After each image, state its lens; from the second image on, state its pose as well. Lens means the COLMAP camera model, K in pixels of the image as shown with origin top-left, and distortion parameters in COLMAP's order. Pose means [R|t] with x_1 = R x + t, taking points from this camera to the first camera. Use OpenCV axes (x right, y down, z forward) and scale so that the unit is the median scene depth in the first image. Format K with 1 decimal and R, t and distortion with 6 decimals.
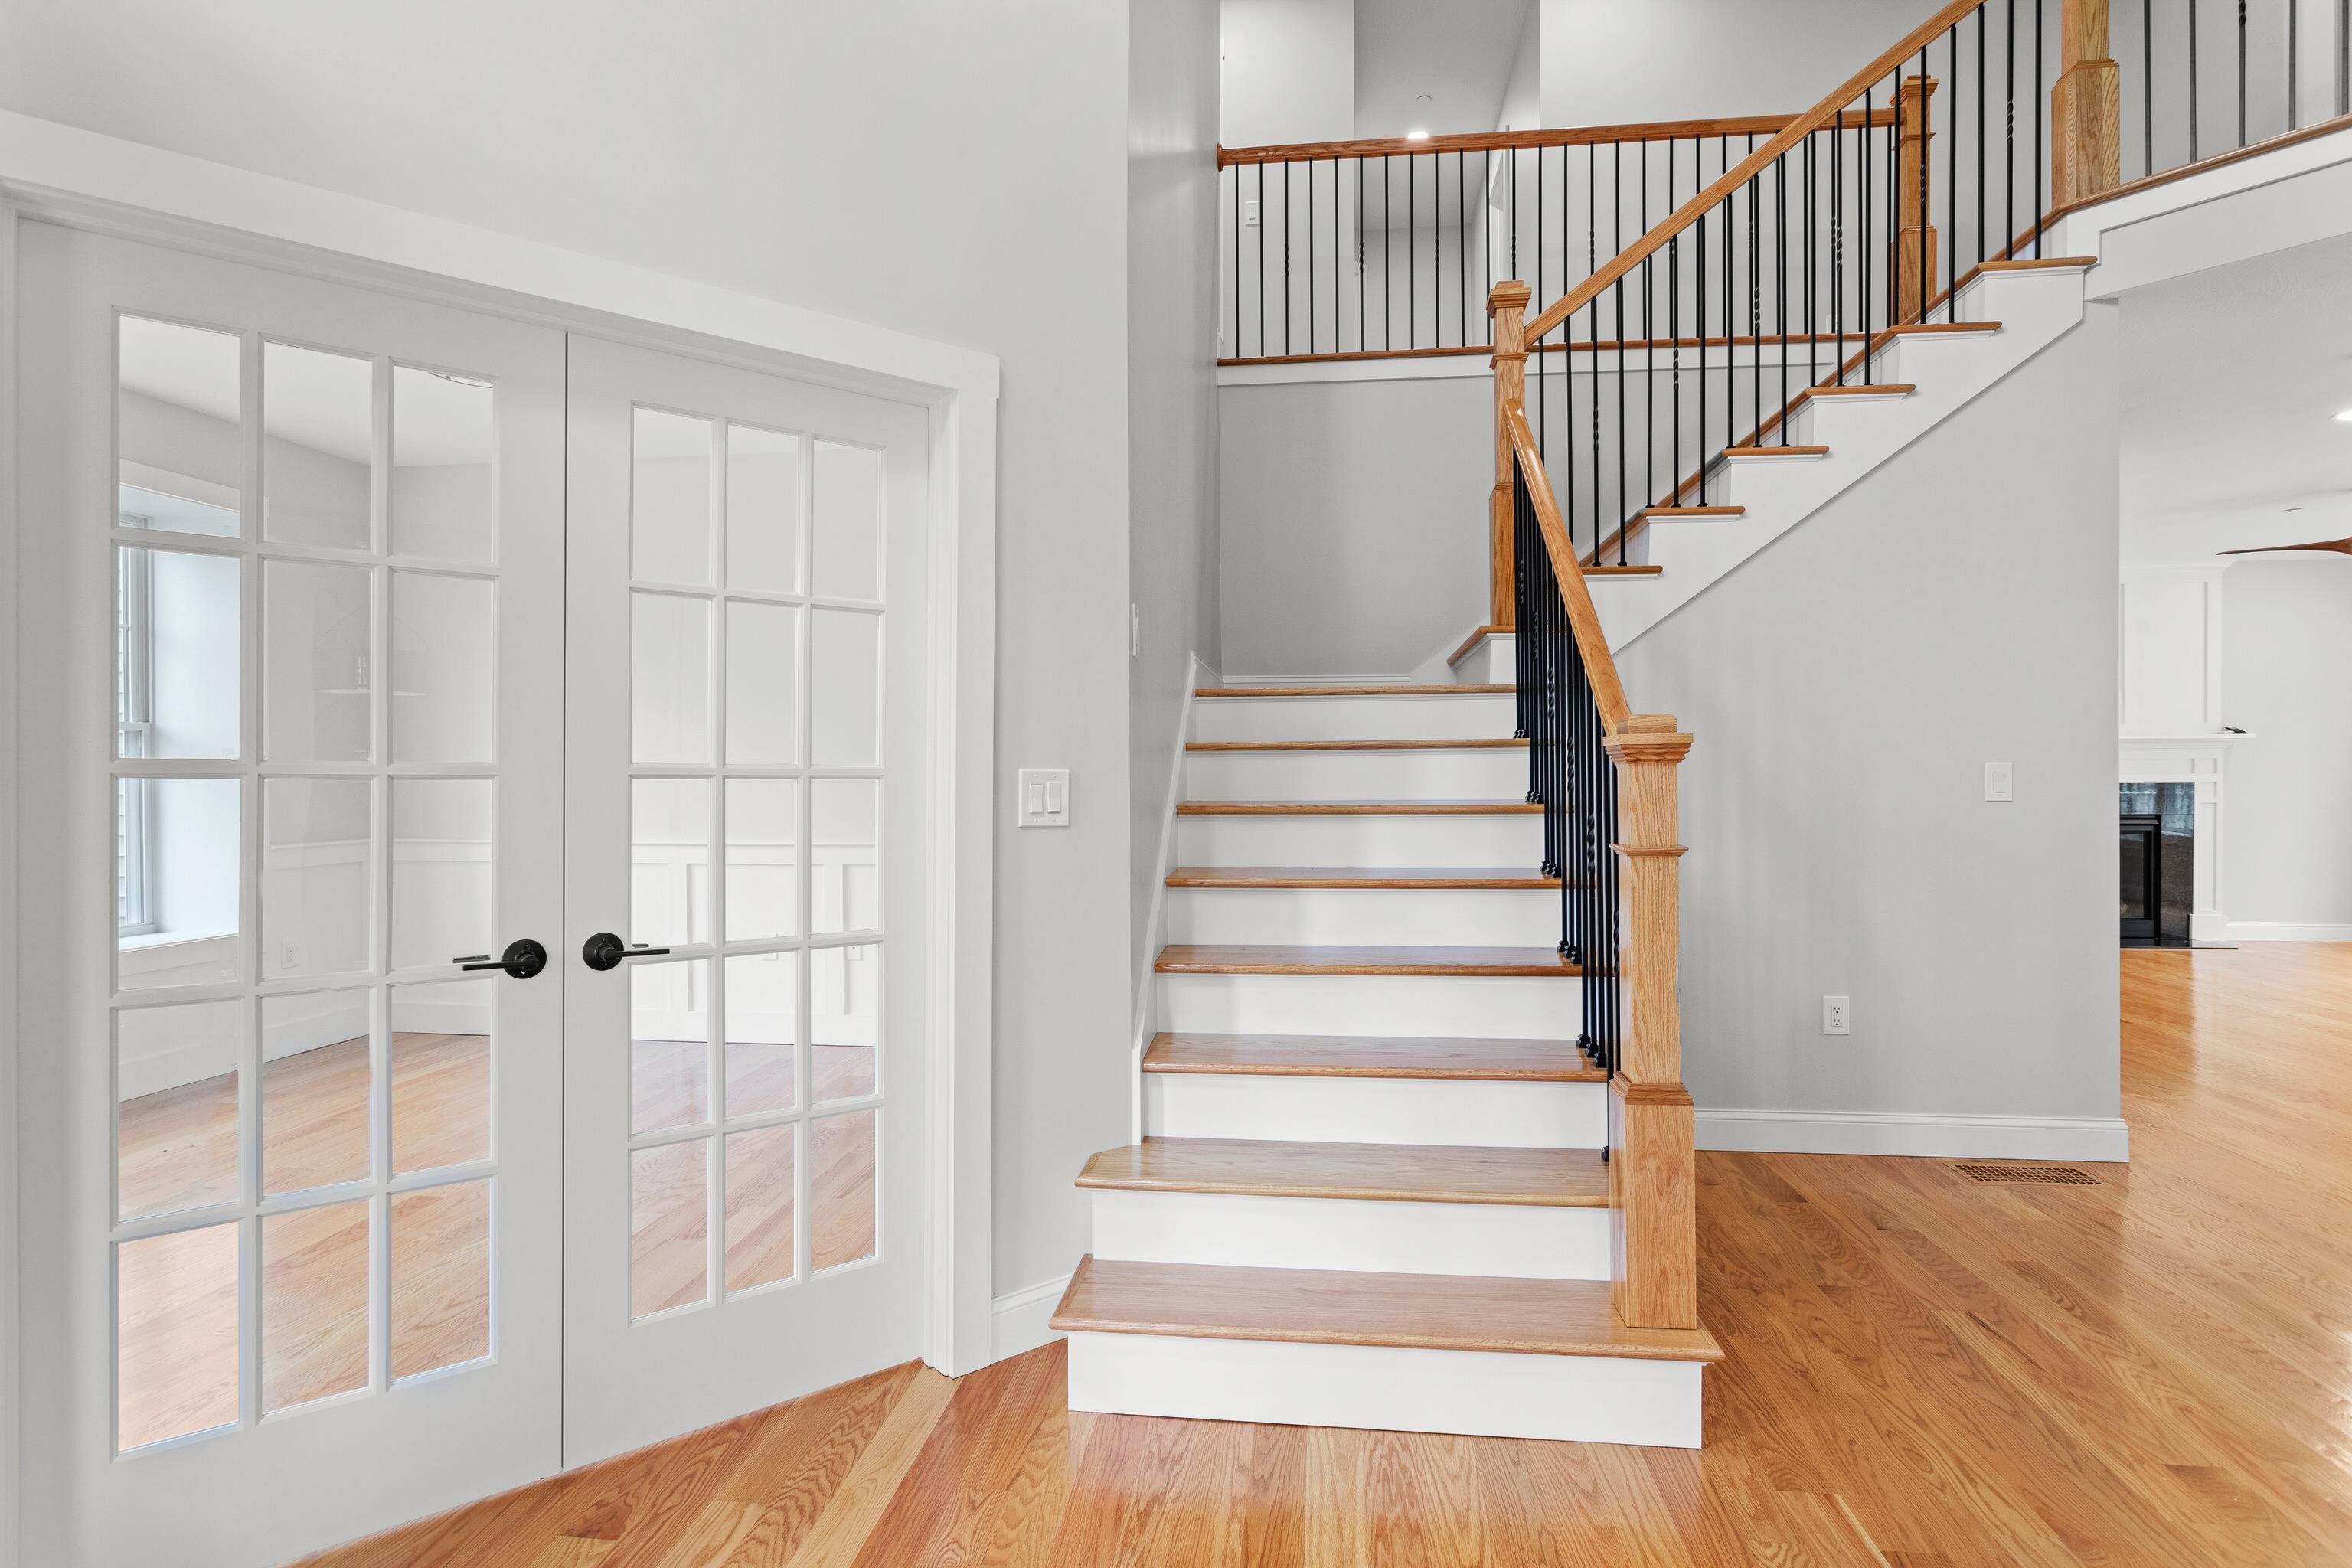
lens RADIAL K [[1193.0, 0, 1170.7], [0, 1193.0, 785.6], [0, 0, 1]] dist [-0.011353, 0.005123]
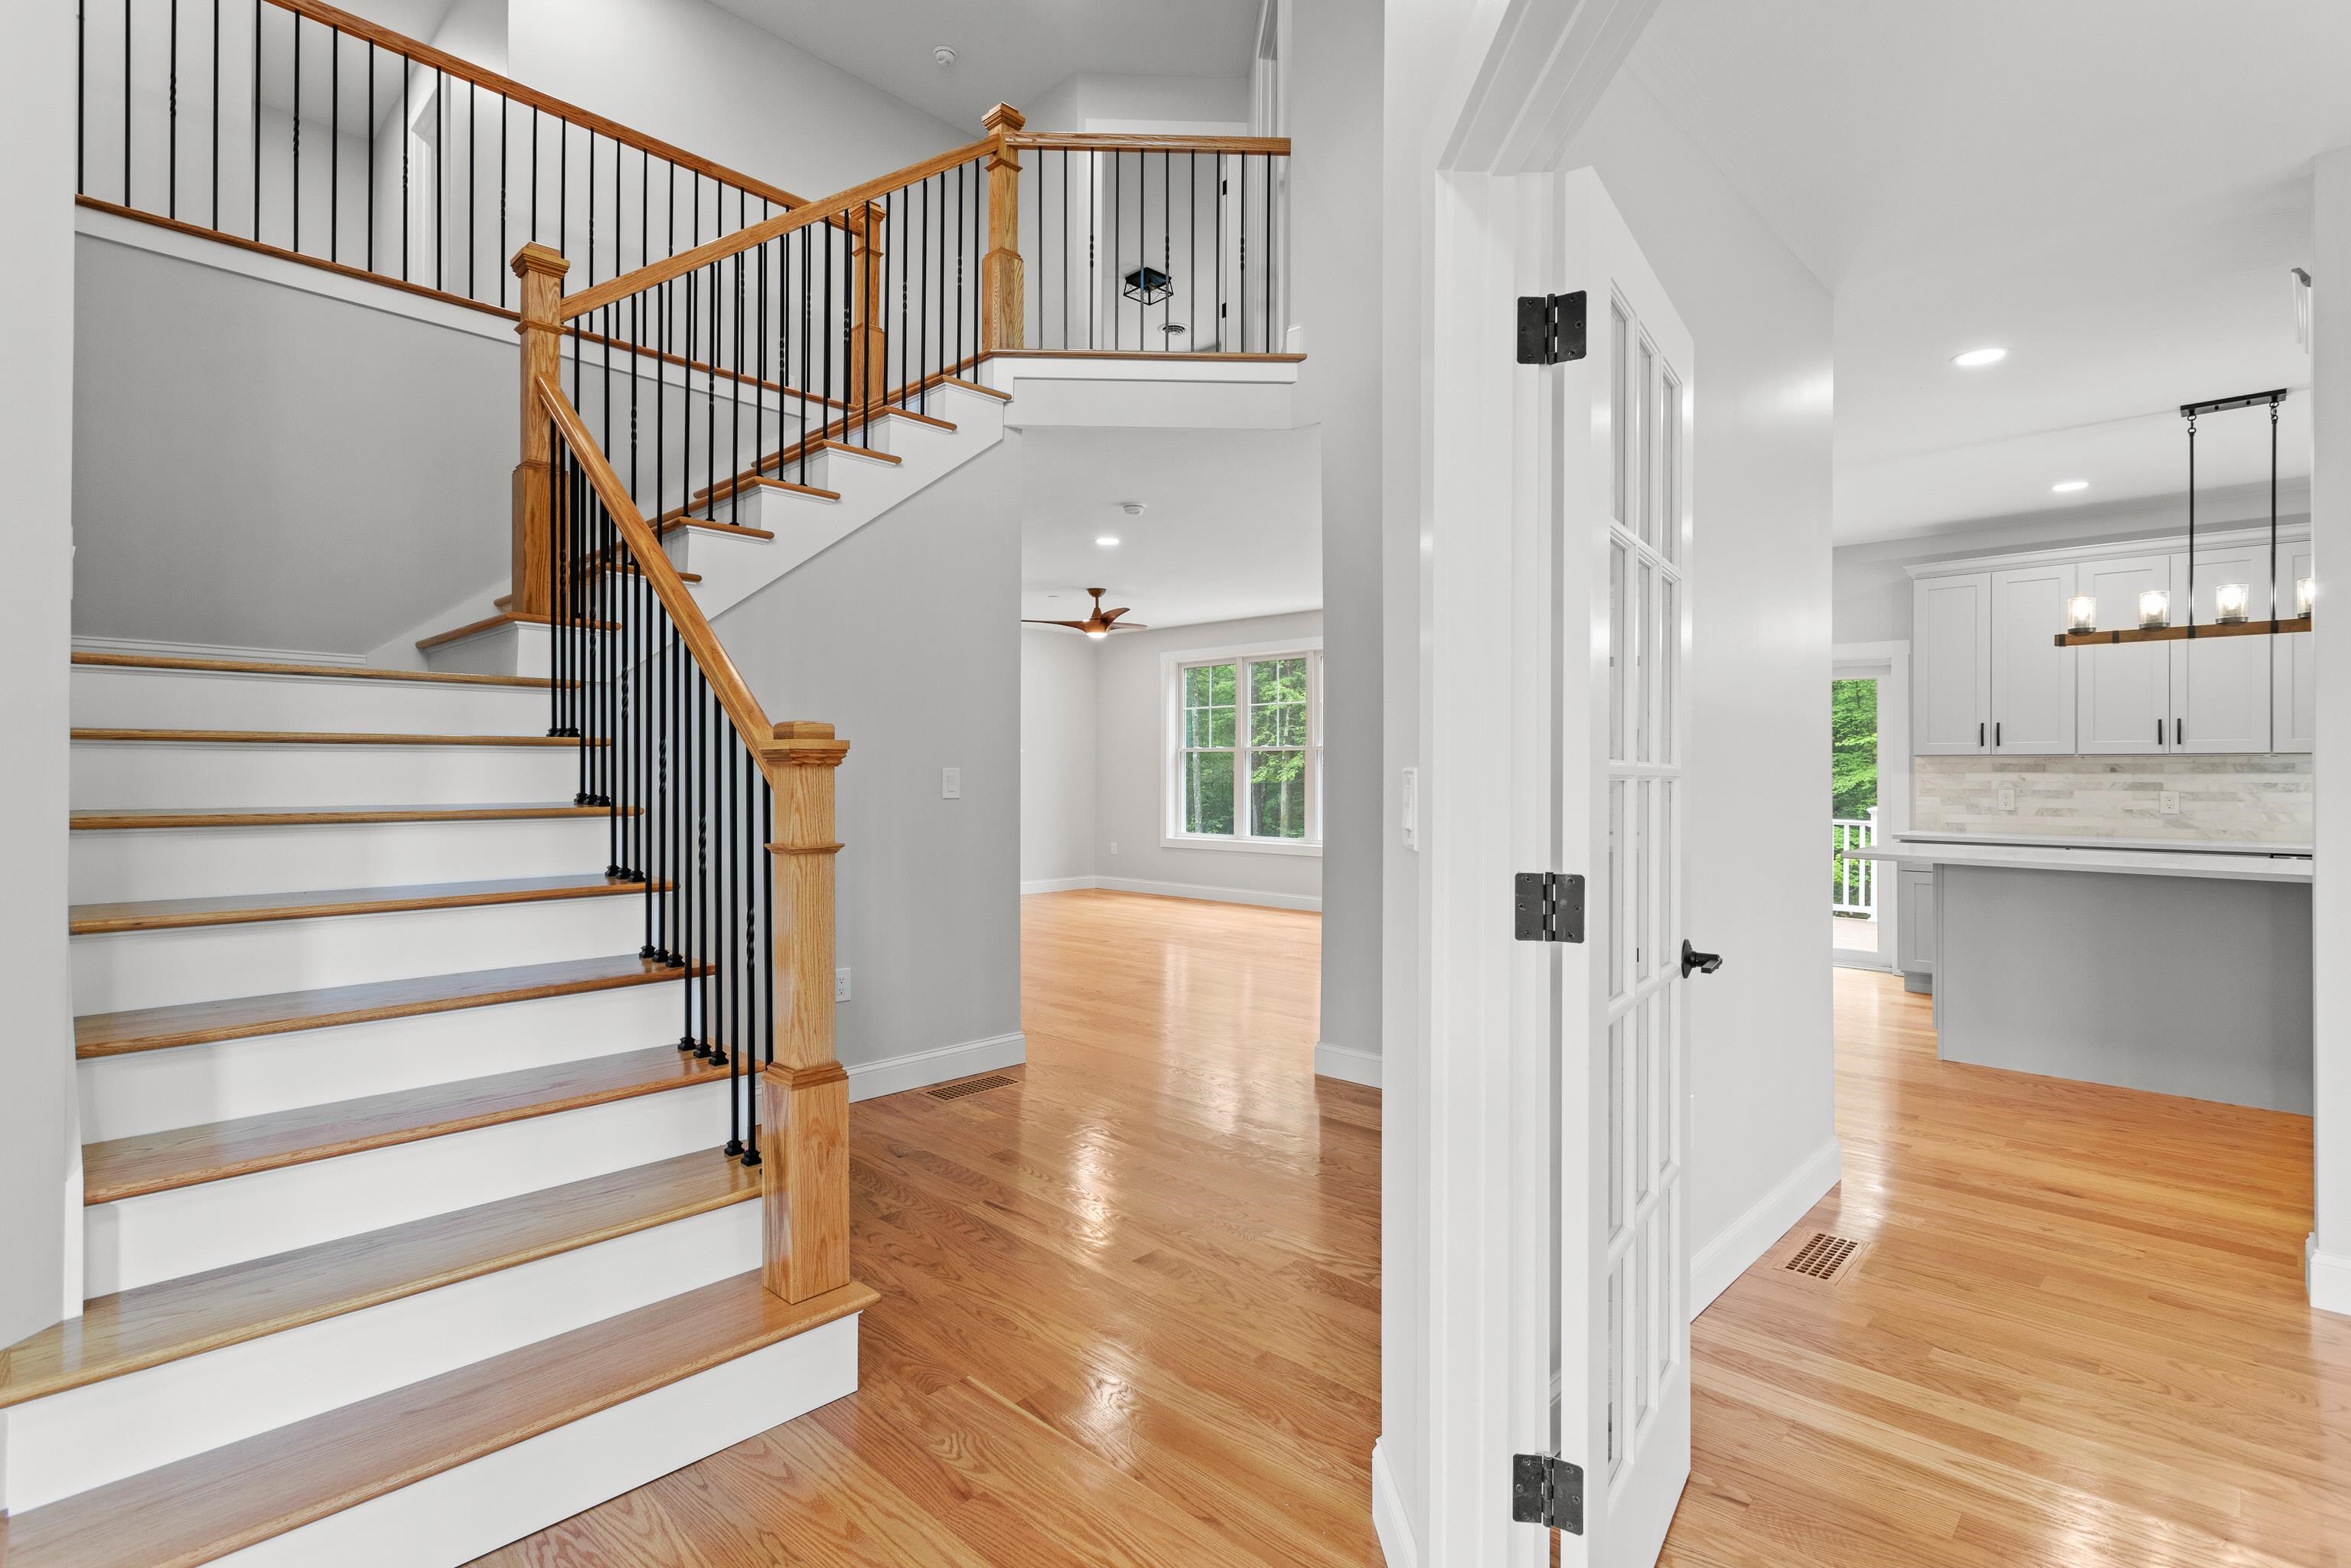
lens RADIAL K [[1134.8, 0, 1178.7], [0, 1134.8, 766.1], [0, 0, 1]] dist [0.000703, 0.001329]
pose [[0.593858, 0.011169, 0.804492, -0.178597], [0.002444, 0.999874, -0.015685, -0.002052], [-0.804566, 0.011281, 0.593756, 0.101301]]
